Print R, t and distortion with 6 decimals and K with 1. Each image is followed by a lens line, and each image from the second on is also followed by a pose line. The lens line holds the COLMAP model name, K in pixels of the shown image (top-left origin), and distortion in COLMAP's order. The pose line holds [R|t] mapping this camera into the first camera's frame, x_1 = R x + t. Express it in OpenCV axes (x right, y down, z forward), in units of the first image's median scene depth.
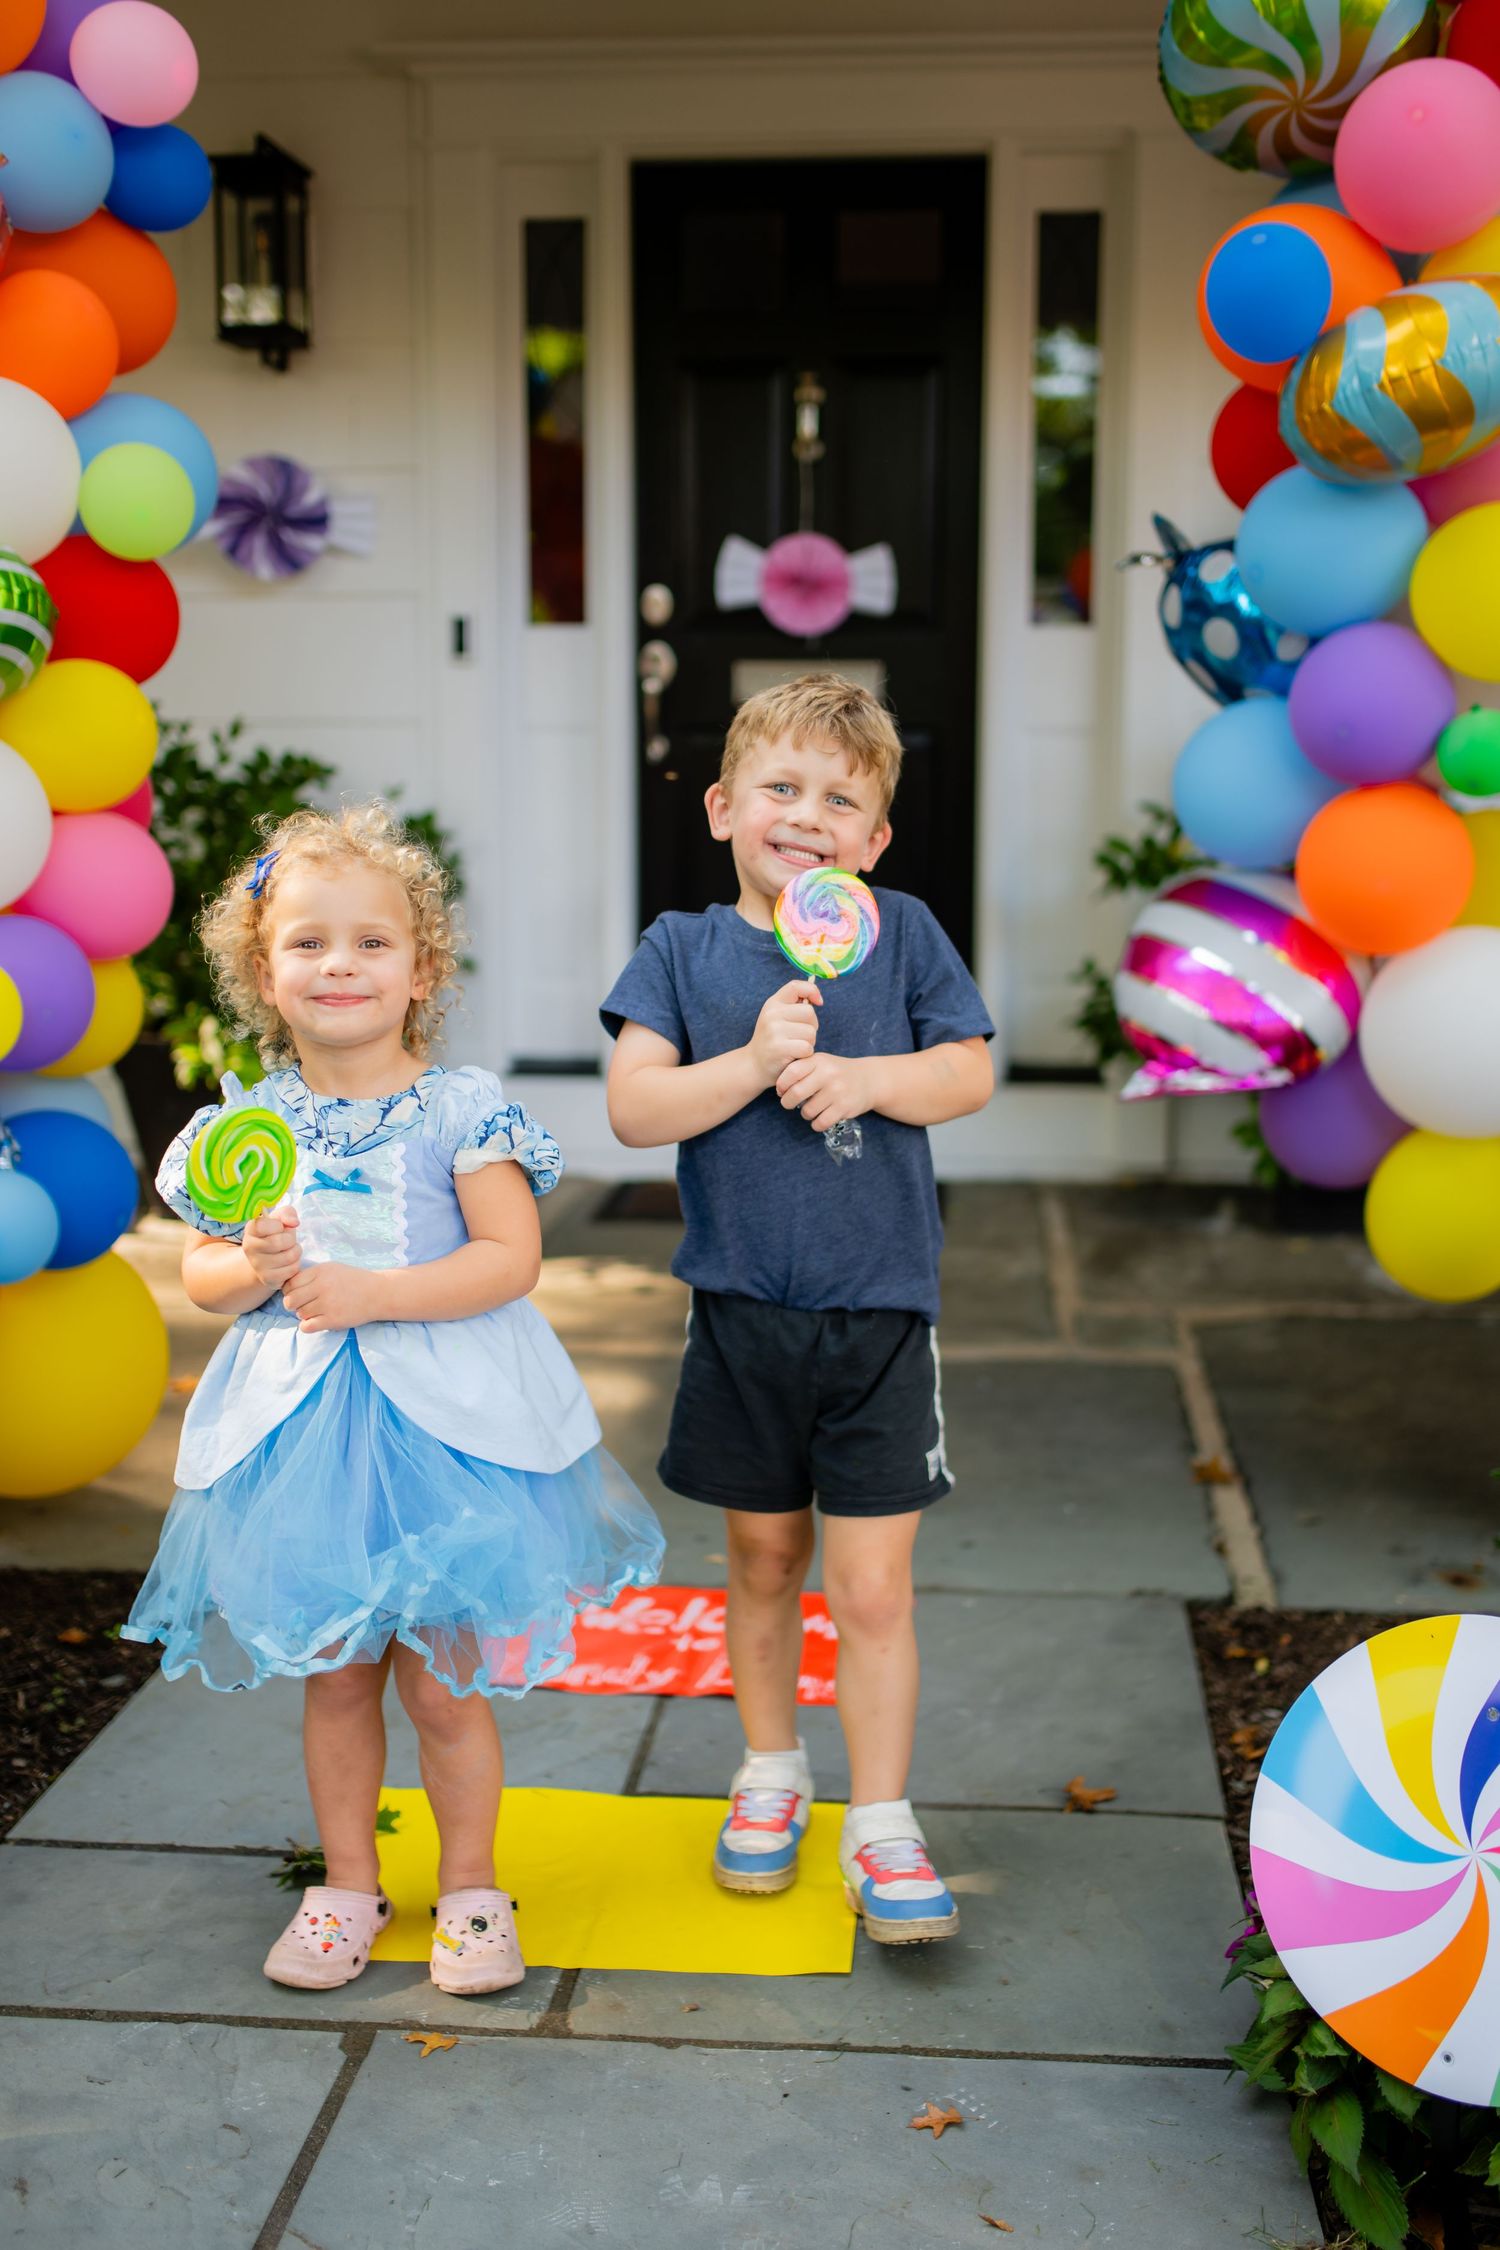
lens RADIAL K [[2236.6, 0, 740.9], [0, 2236.6, 1099.1], [0, 0, 1]] dist [0.019817, 0.000000]
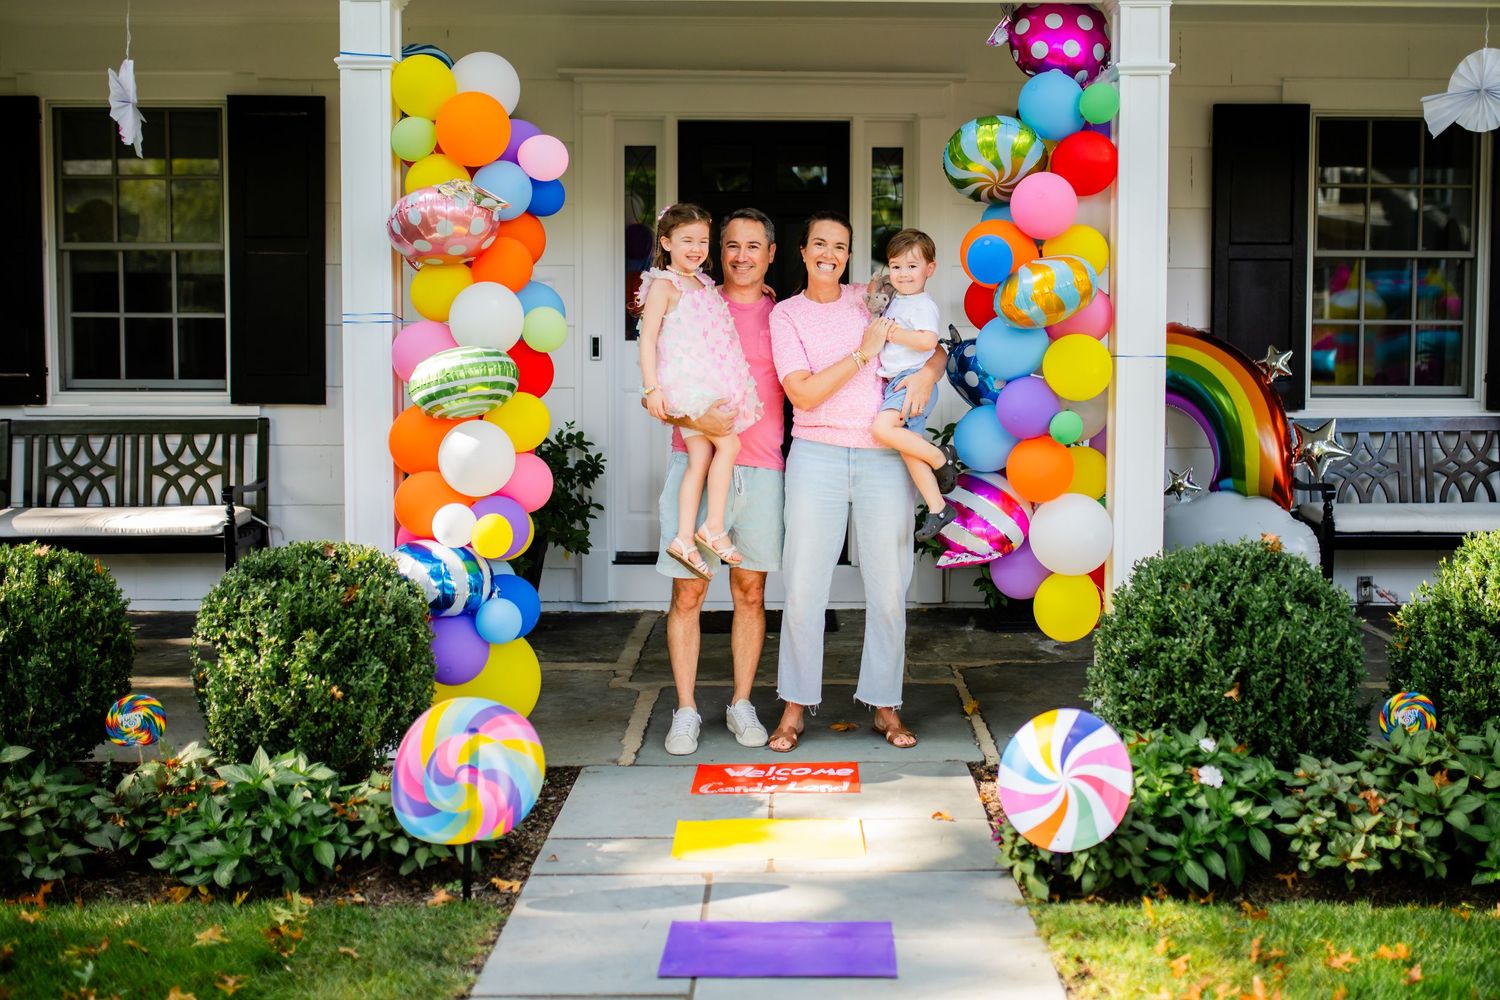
lens RADIAL K [[1491.0, 0, 756.9], [0, 1491.0, 511.4], [0, 0, 1]] dist [0.019817, 0.000000]
pose [[0.996533, -0.009182, 0.082685, -0.174853], [0.013231, 0.998733, -0.048561, 0.021245], [-0.082134, 0.049486, 0.995392, -0.673314]]
